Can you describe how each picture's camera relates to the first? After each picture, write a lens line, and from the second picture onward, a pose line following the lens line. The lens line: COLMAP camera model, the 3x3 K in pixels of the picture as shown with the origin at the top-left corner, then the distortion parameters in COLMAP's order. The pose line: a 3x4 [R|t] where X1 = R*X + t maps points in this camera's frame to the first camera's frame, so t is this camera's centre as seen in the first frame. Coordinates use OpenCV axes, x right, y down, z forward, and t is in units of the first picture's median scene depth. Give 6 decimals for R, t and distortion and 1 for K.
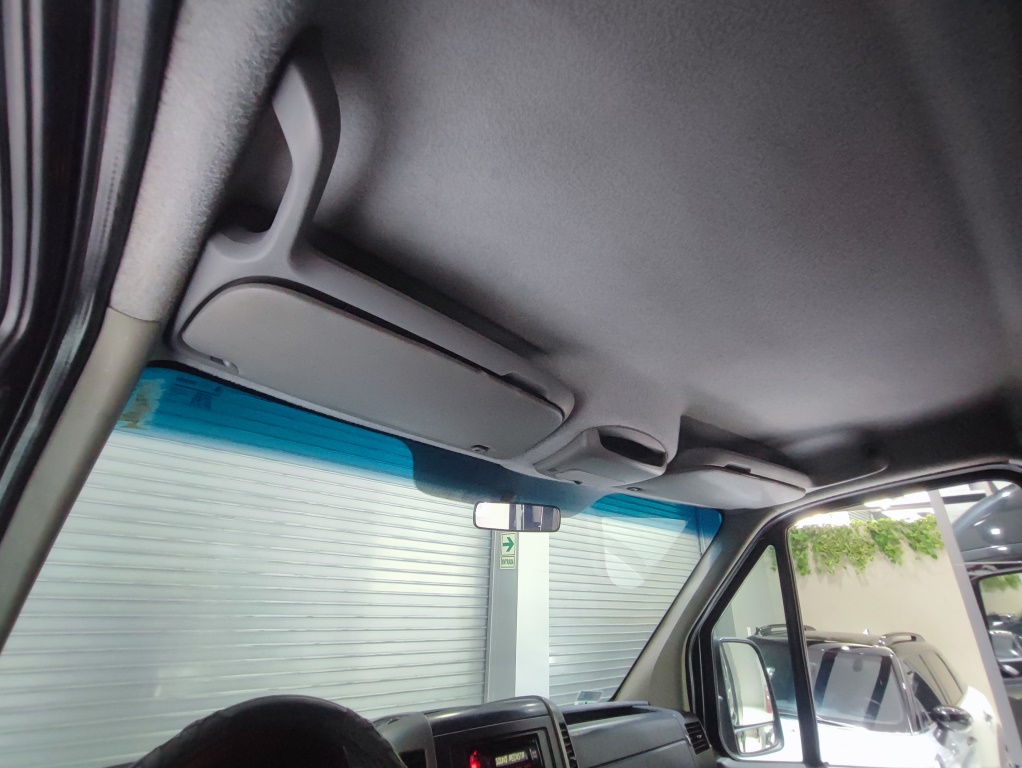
lens RADIAL K [[471.7, 0, 505.1], [0, 471.7, 380.5], [0, 0, 1]] dist [-0.002992, -0.000093]
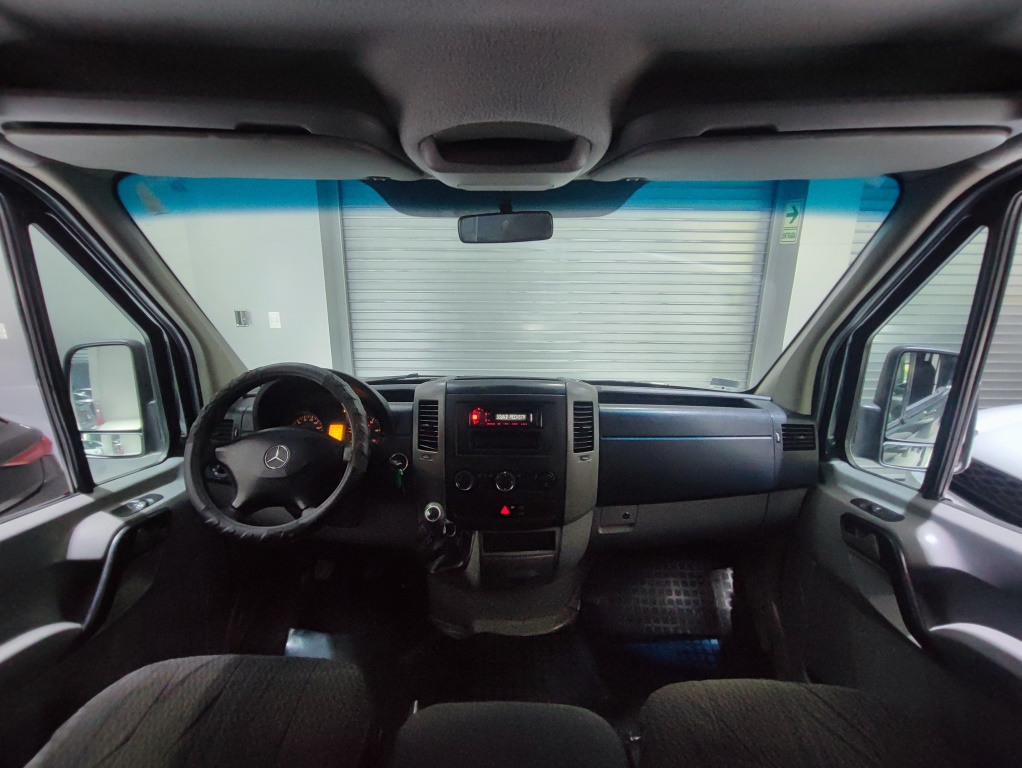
lens RADIAL K [[471.7, 0, 505.1], [0, 471.7, 380.5], [0, 0, 1]] dist [-0.002992, -0.000093]
pose [[0.753602, 0.141714, -0.641873, 0.565608], [0.289640, 0.804990, 0.517784, 0.030433], [0.590078, -0.576115, 0.565596, 0.216053]]
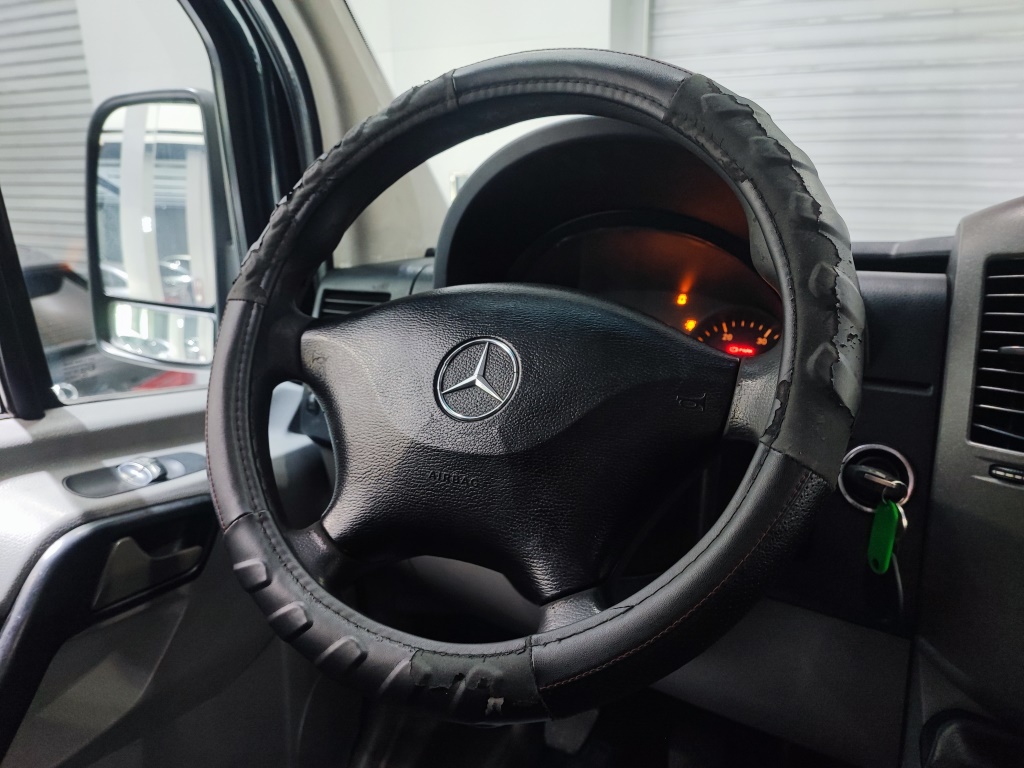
lens RADIAL K [[786.0, 0, 508.4], [0, 786.0, 368.1], [0, 0, 1]] dist [0.005727, -0.000381]
pose [[0.400839, 0.217754, -0.889894, 0.118110], [0.393474, 0.836275, 0.381868, 0.292530], [0.827349, -0.503218, 0.249531, 0.287632]]
